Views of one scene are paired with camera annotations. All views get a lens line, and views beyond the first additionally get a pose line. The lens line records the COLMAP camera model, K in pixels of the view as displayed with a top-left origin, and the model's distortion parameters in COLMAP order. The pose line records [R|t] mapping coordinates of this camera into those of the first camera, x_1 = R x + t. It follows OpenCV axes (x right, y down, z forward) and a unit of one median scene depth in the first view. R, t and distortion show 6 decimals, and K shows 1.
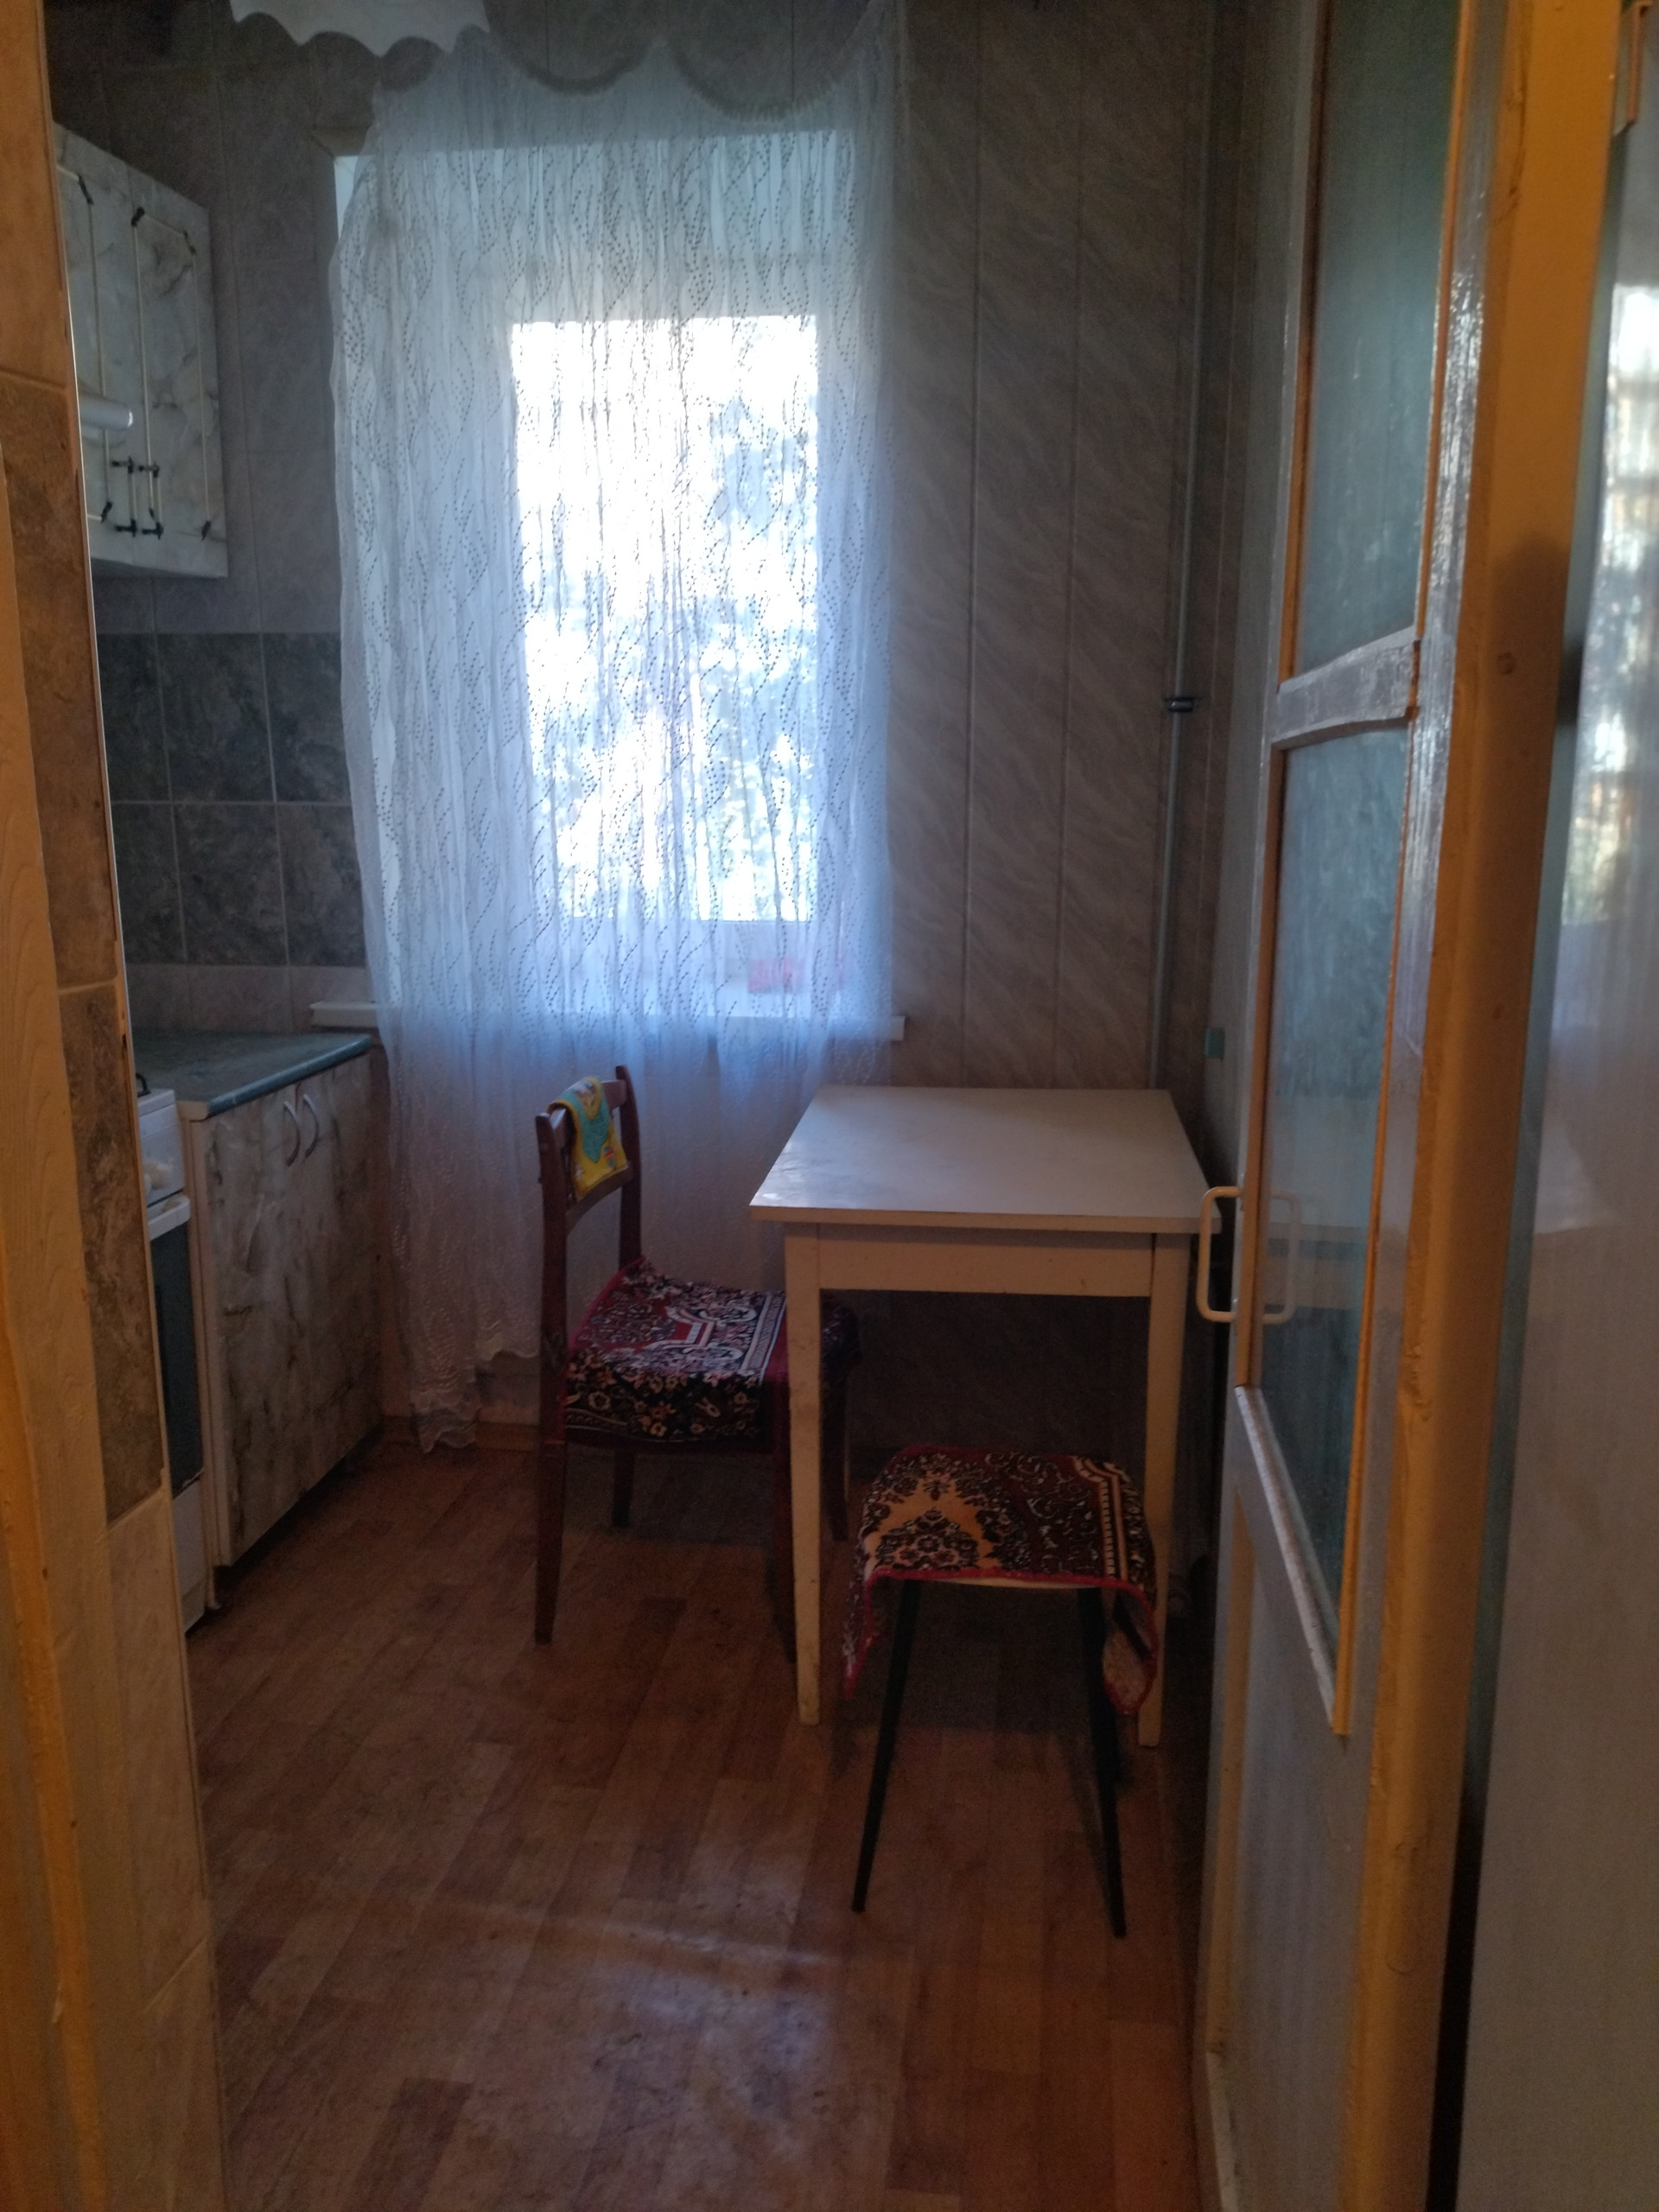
lens RADIAL K [[1729.3, 0, 859.3], [0, 1729.3, 1133.9], [0, 0, 1]] dist [0.068586, -0.102518]
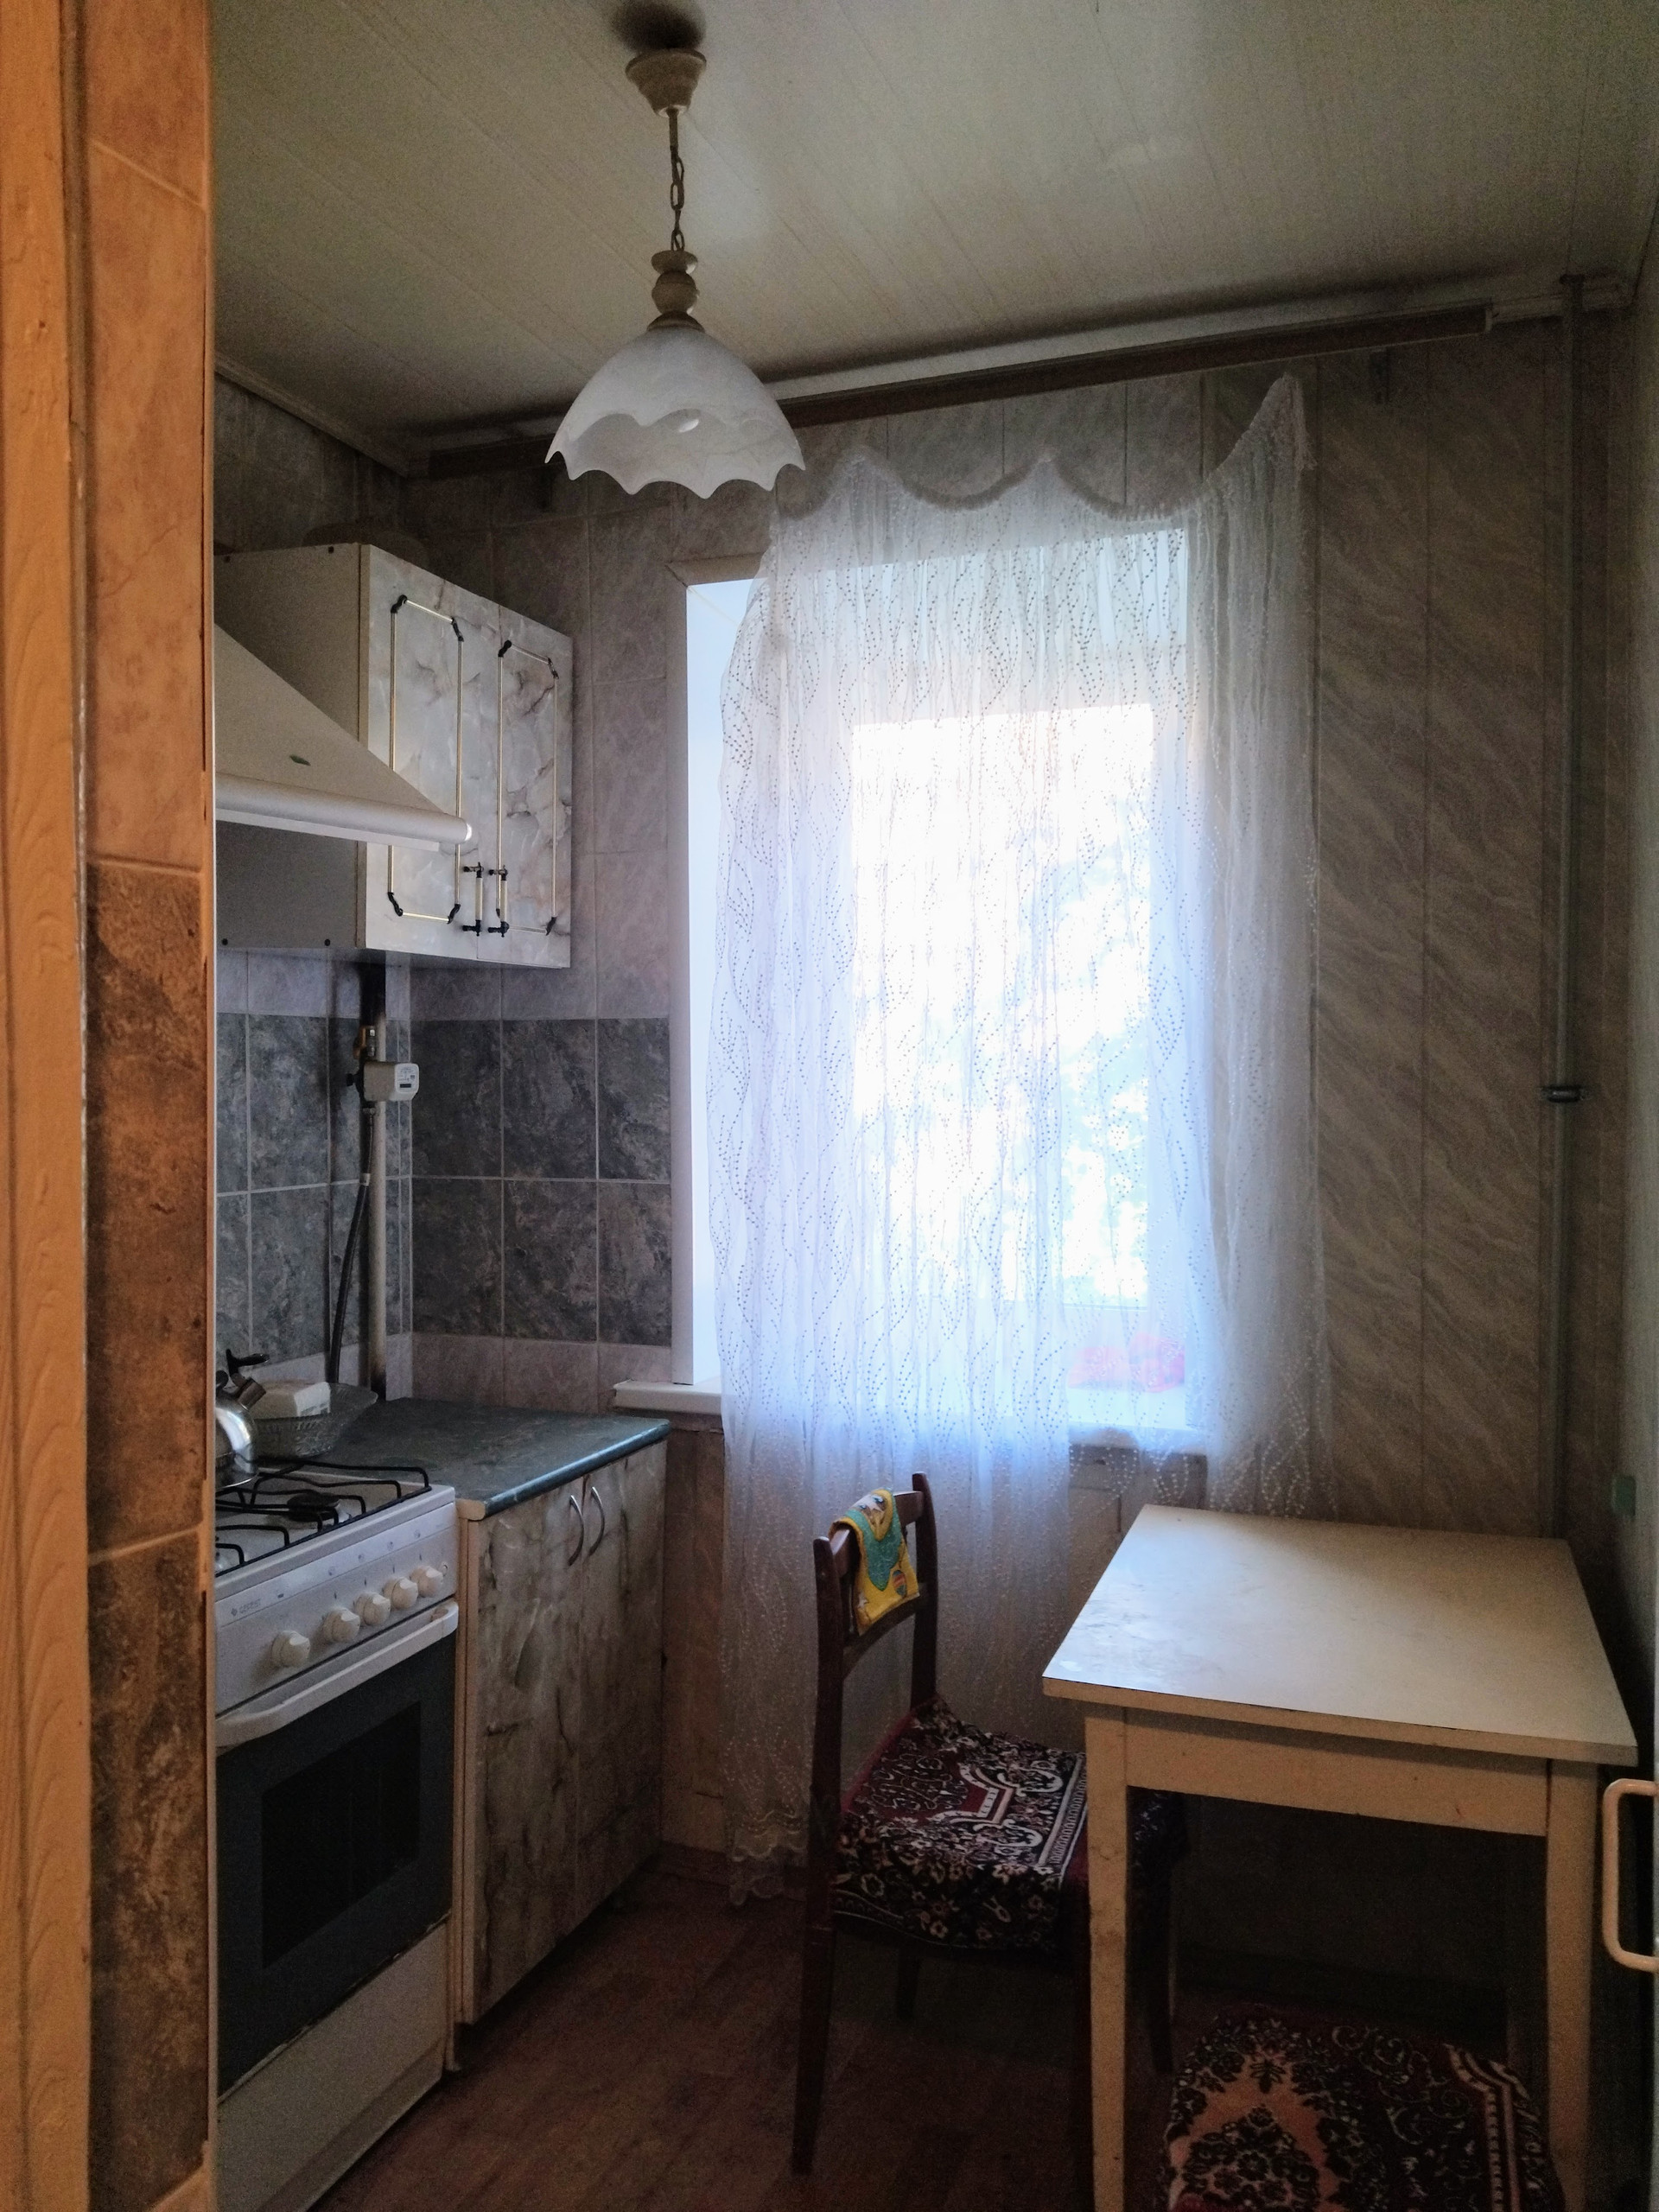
lens RADIAL K [[1729.3, 0, 832.6], [0, 1729.3, 1094.7], [0, 0, 1]] dist [0.068586, -0.102518]
pose [[0.974885, 0.003742, -0.222677, 0.021281], [-0.049953, 0.978057, -0.202260, -0.049908], [0.217034, 0.208304, 0.953680, 0.080136]]
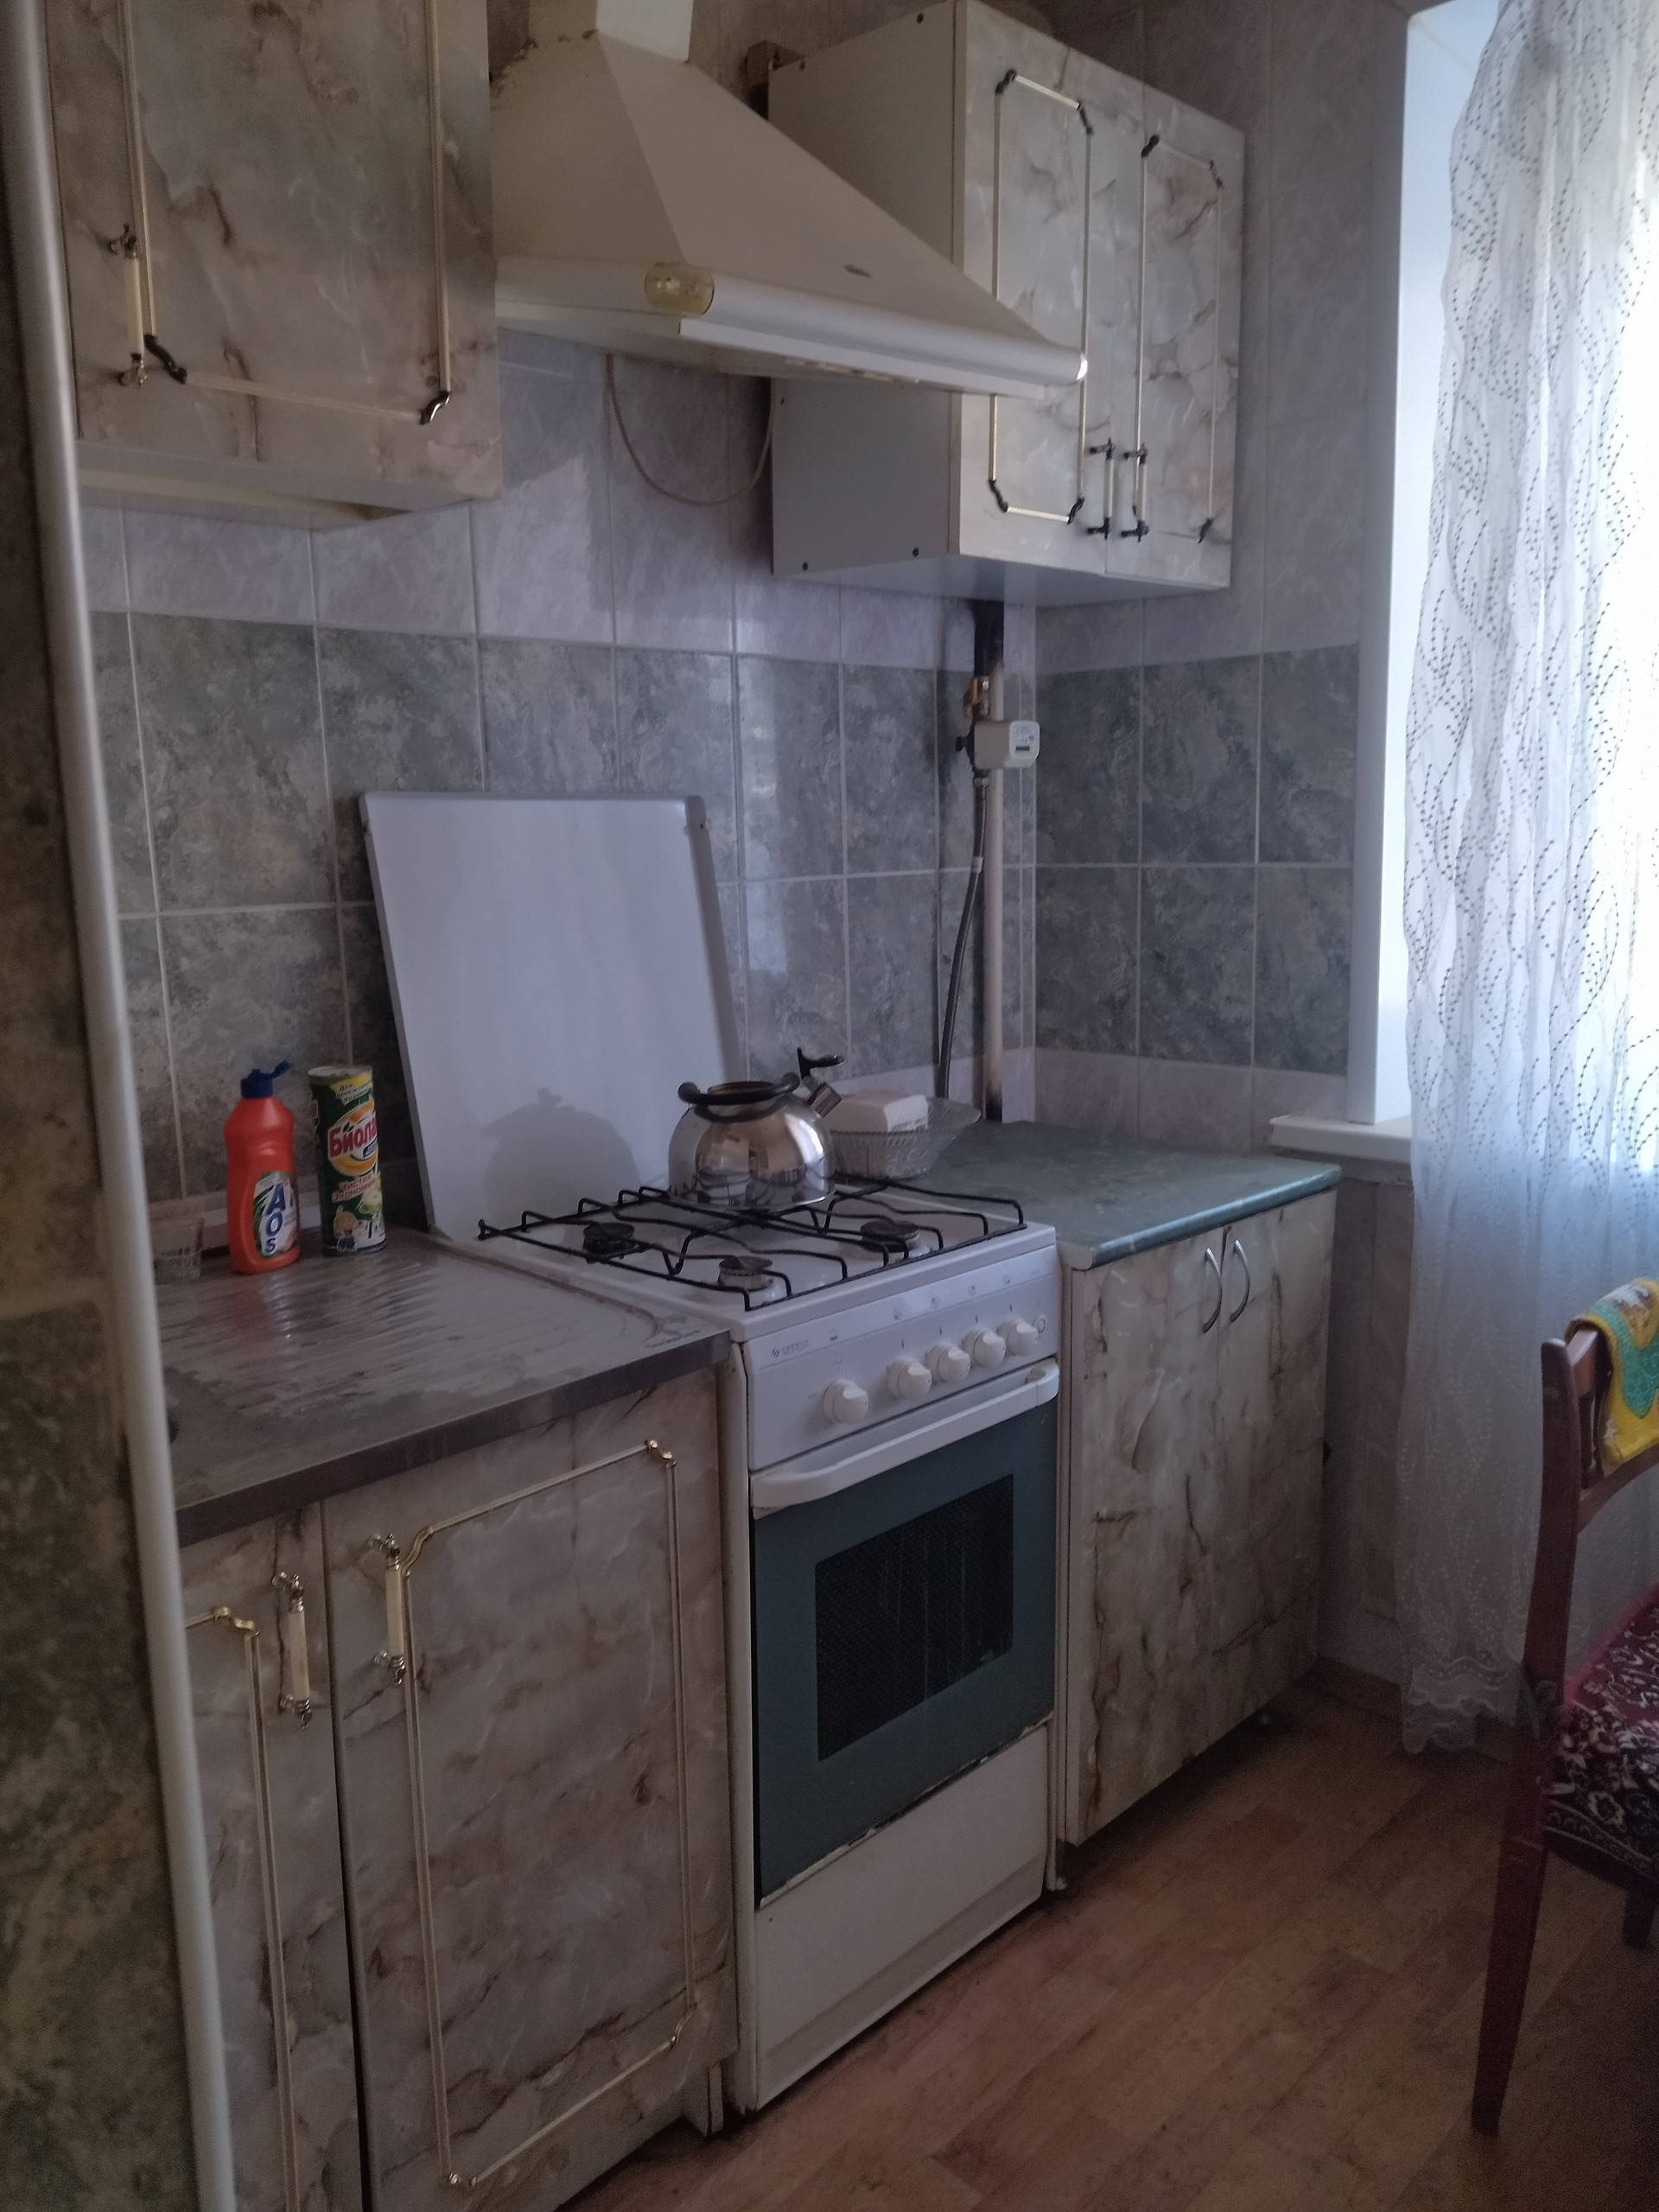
lens RADIAL K [[1729.3, 0, 801.6], [0, 1729.3, 1093.7], [0, 0, 1]] dist [0.068586, -0.102518]
pose [[0.807244, 0.079856, -0.584791, -0.034500], [-0.115365, 0.993042, -0.023644, -0.049602], [0.578834, 0.086551, 0.810839, 0.281687]]
